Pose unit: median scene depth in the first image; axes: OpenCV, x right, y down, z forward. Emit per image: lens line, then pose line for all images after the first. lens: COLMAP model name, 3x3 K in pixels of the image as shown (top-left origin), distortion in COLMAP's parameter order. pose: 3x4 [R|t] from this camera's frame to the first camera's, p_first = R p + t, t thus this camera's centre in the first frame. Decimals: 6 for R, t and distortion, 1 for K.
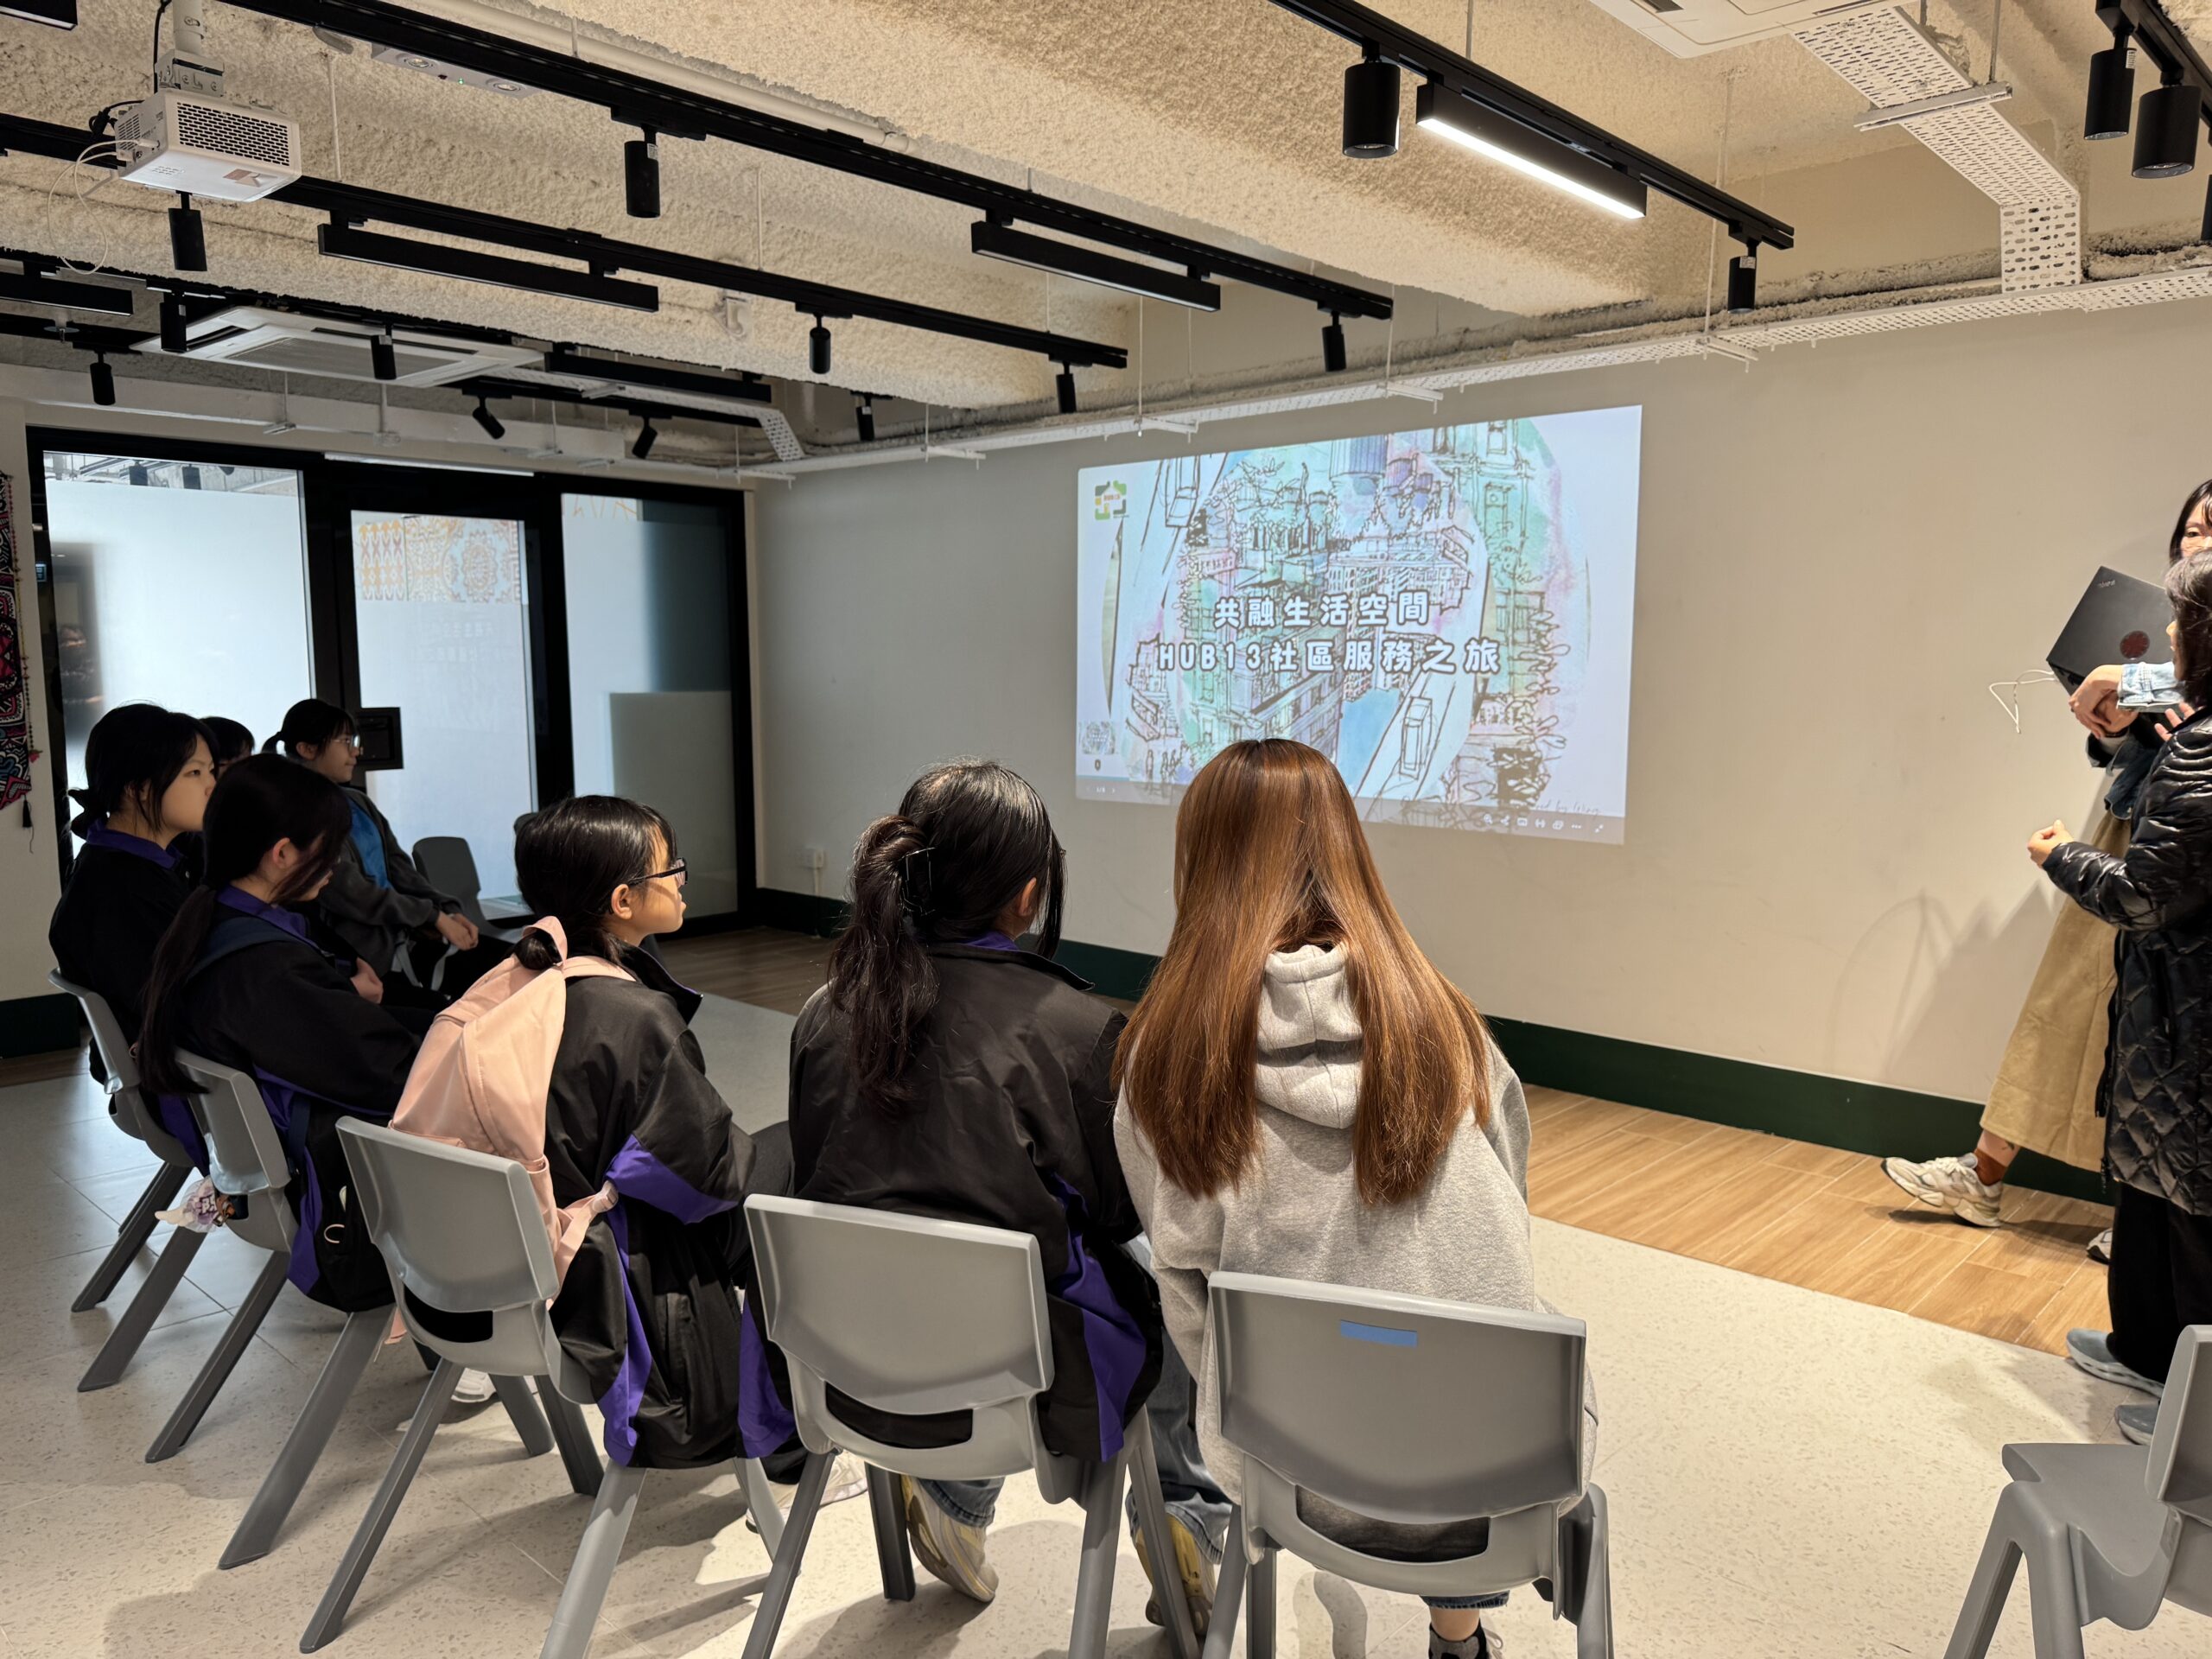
lens RADIAL K [[1584.8, 0, 1103.0], [0, 1584.8, 829.7], [0, 0, 1]] dist [0.010308, 0.005996]
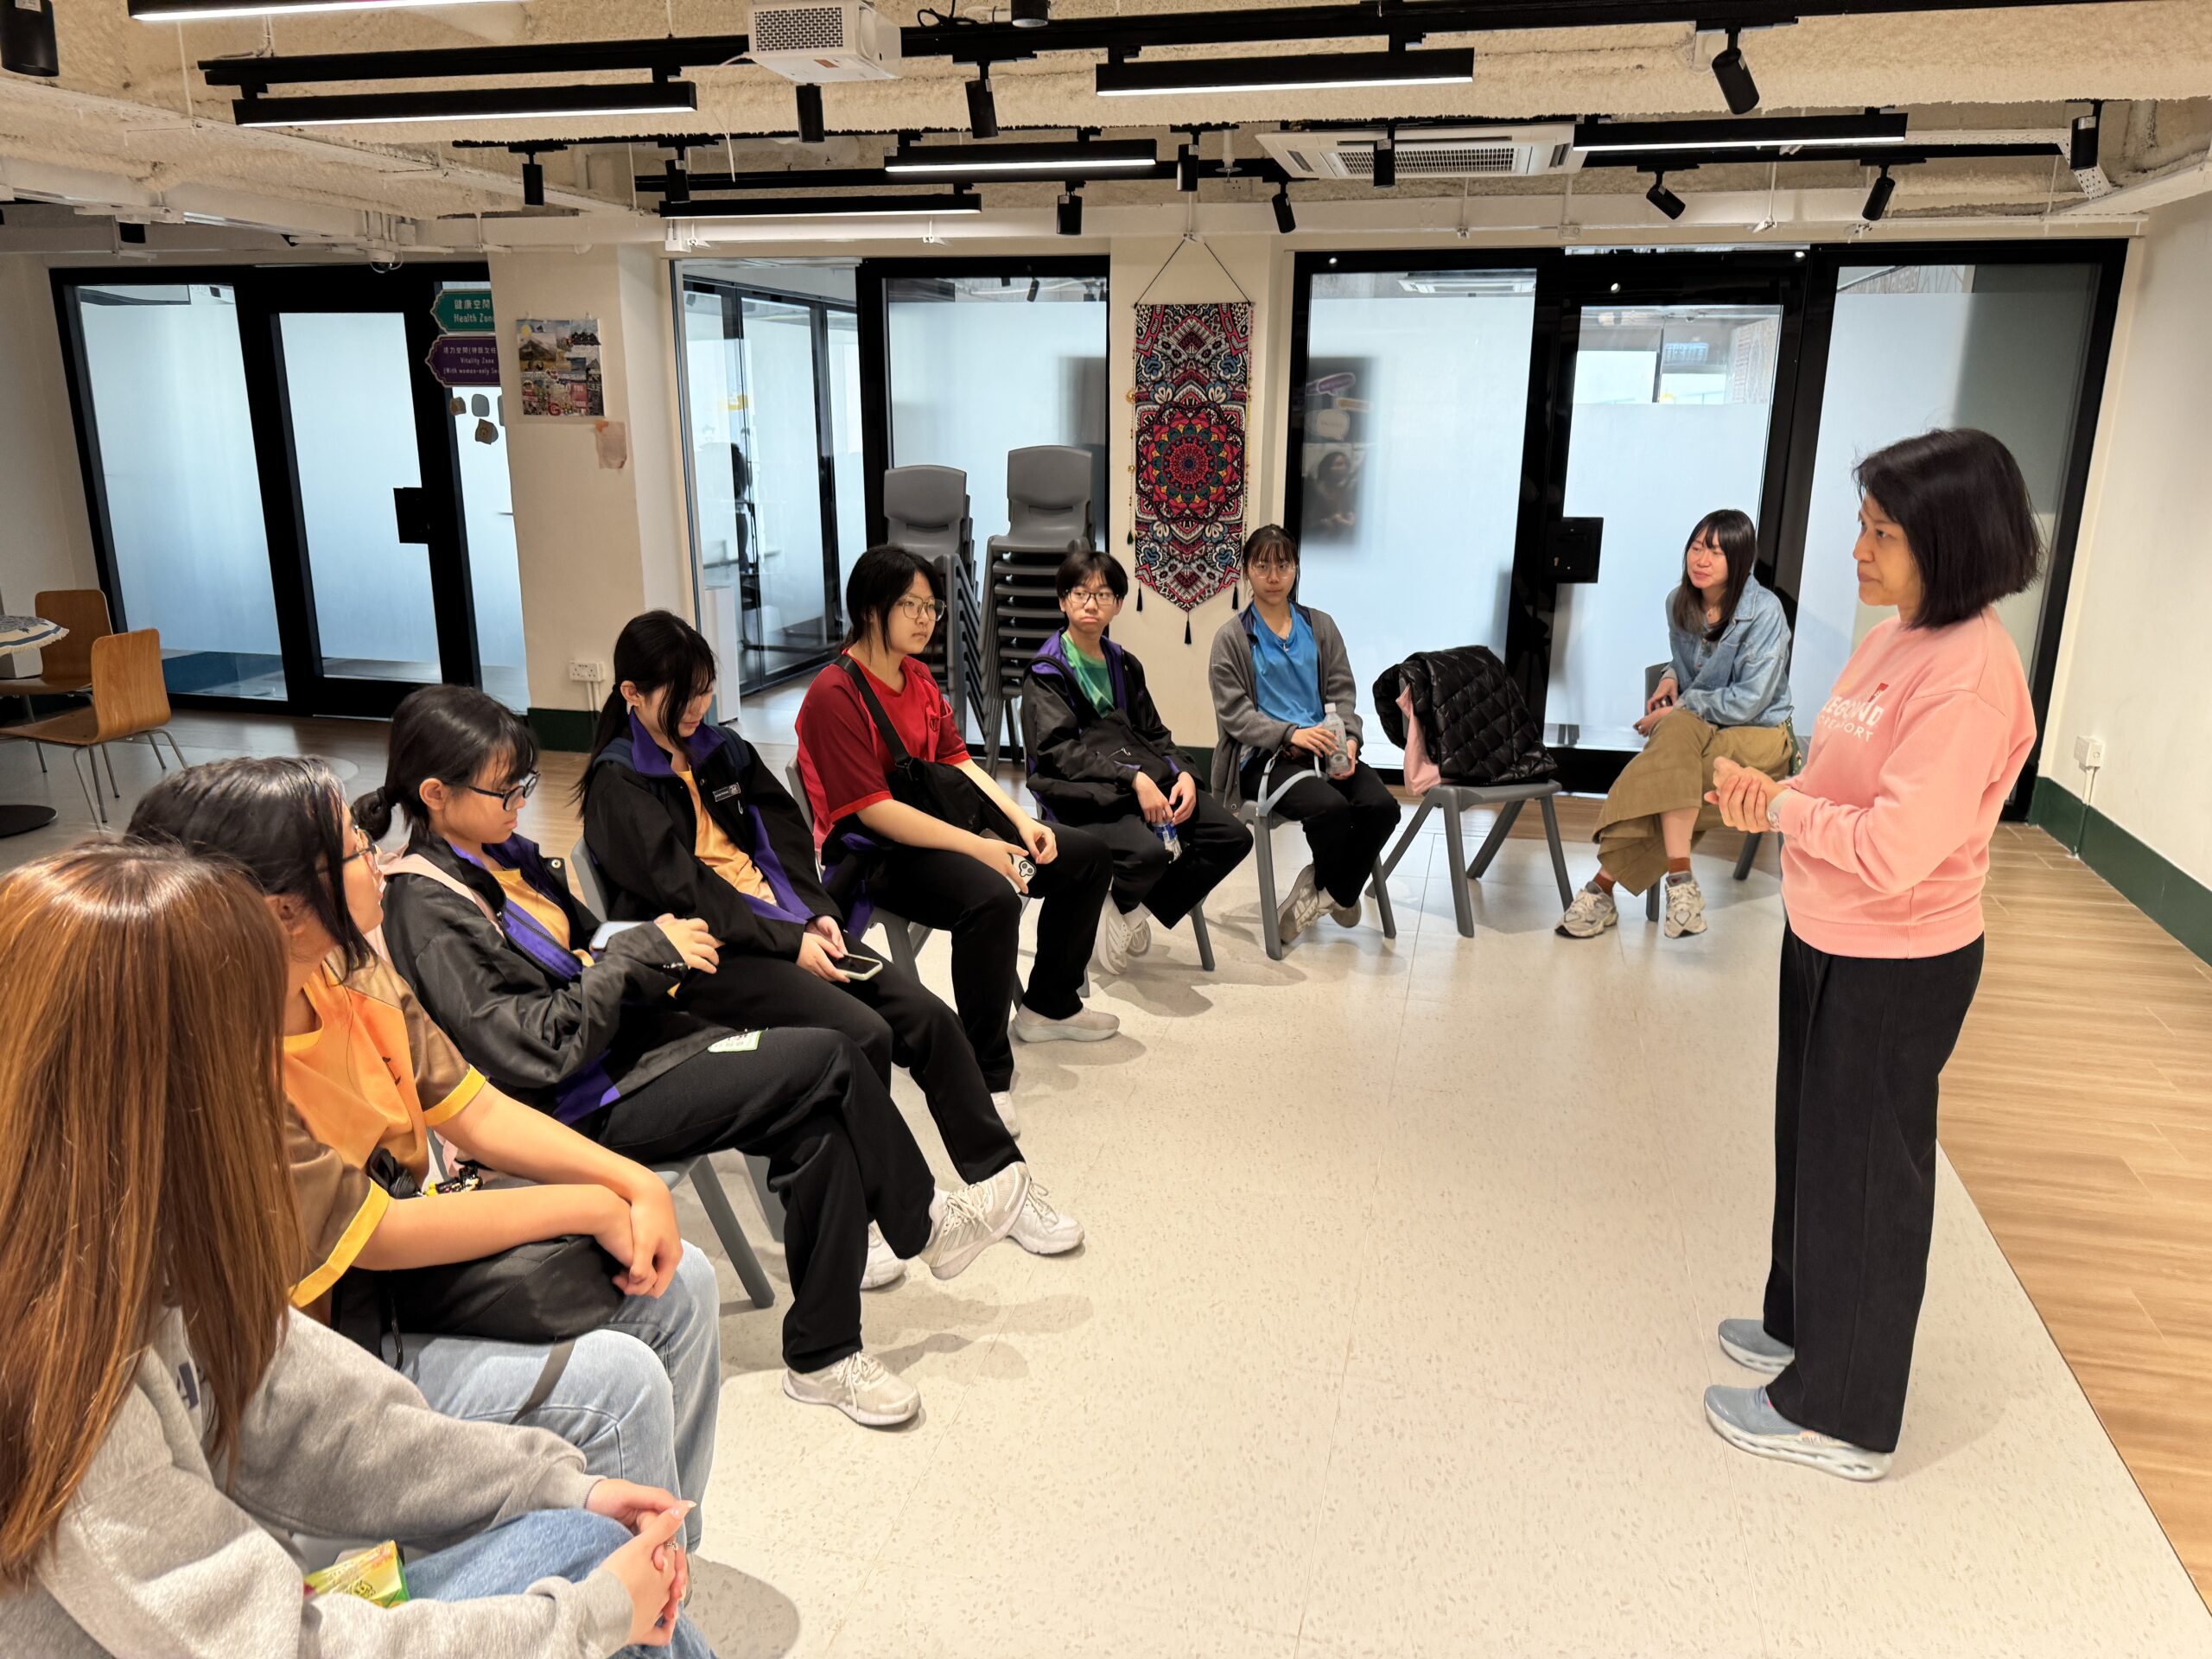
lens RADIAL K [[1584.8, 0, 1106.7], [0, 1584.8, 839.7], [0, 0, 1]] dist [0.010308, 0.005996]
pose [[0.499395, 0.234746, -0.833966, 0.277586], [-0.101804, 0.971824, 0.212588, -0.071363], [0.860372, -0.021264, 0.509223, 0.290663]]
